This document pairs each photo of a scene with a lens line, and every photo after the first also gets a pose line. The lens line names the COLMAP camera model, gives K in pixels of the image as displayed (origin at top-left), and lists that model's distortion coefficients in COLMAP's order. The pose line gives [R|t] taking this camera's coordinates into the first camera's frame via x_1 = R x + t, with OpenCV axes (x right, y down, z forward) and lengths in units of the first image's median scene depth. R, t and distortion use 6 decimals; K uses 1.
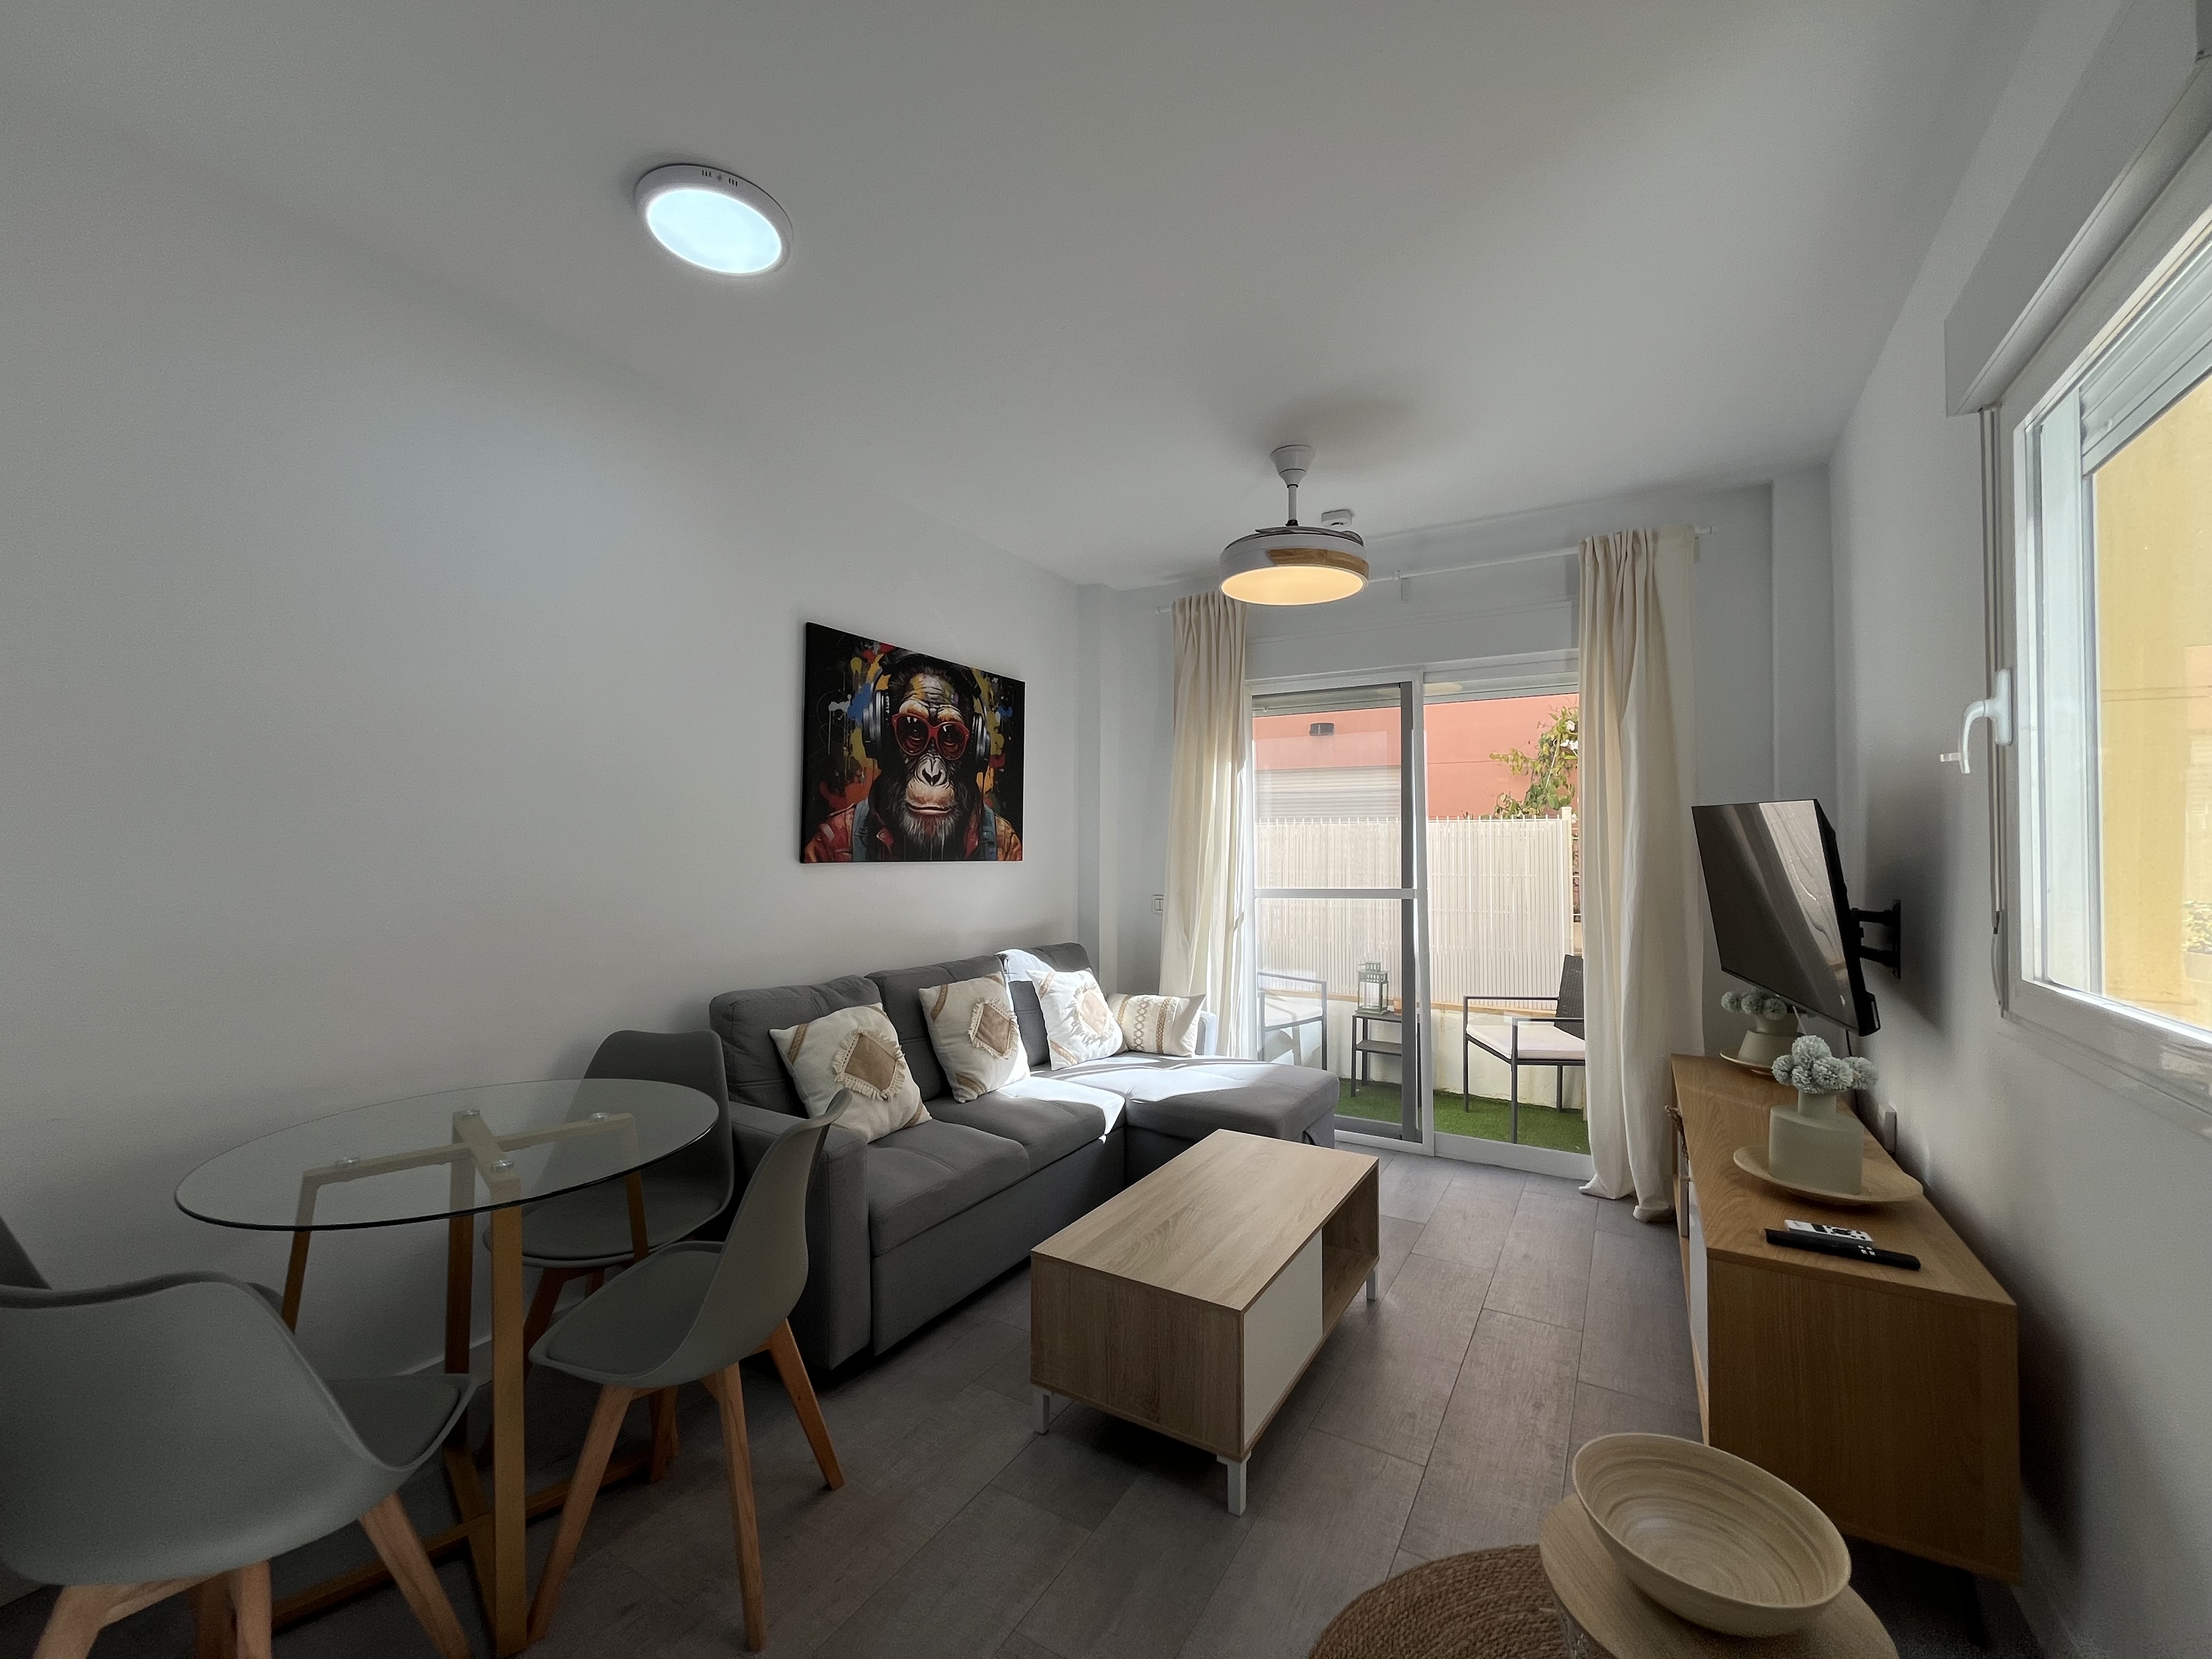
lens RADIAL K [[891.2, 0, 1105.9], [0, 891.2, 831.8], [0, 0, 1]] dist [-0.002342, -0.000625]
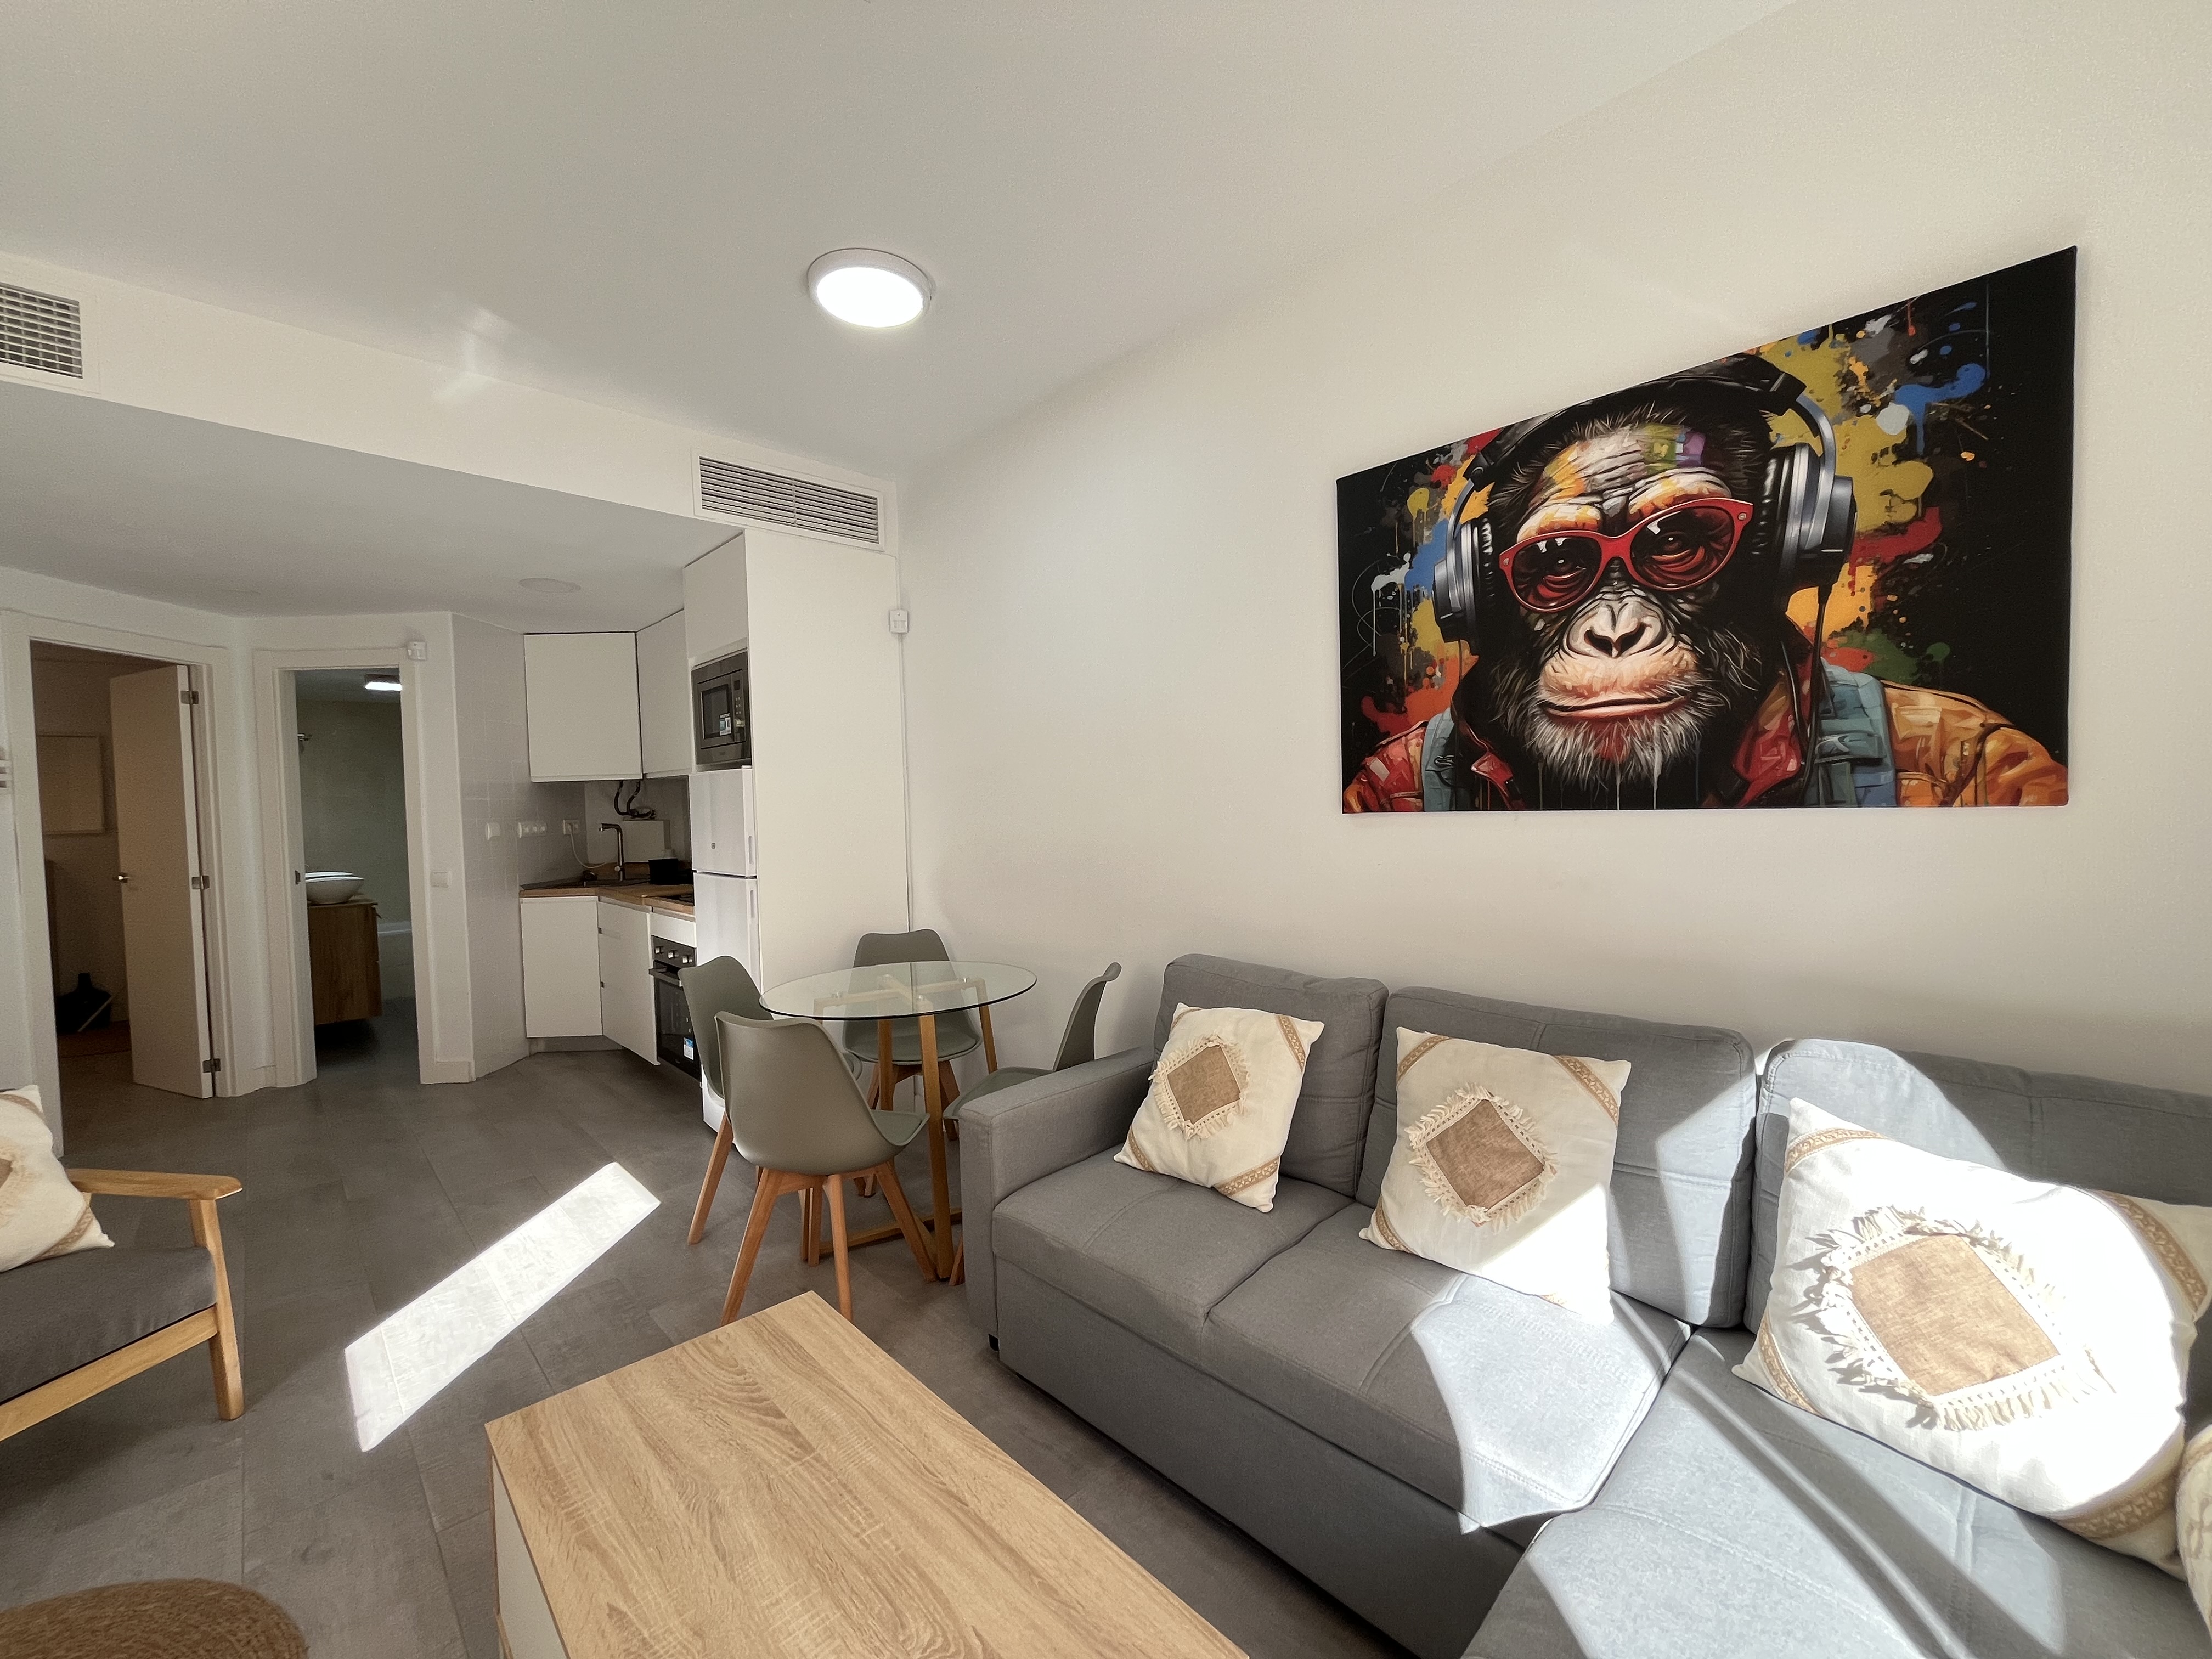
lens RADIAL K [[891.2, 0, 1112.8], [0, 891.2, 829.8], [0, 0, 1]] dist [-0.002342, -0.000625]
pose [[-0.257632, 0.033937, -0.965647, 0.369157], [0.047360, 0.998625, 0.022461, 0.020291], [0.965082, -0.039947, -0.258885, 0.879556]]
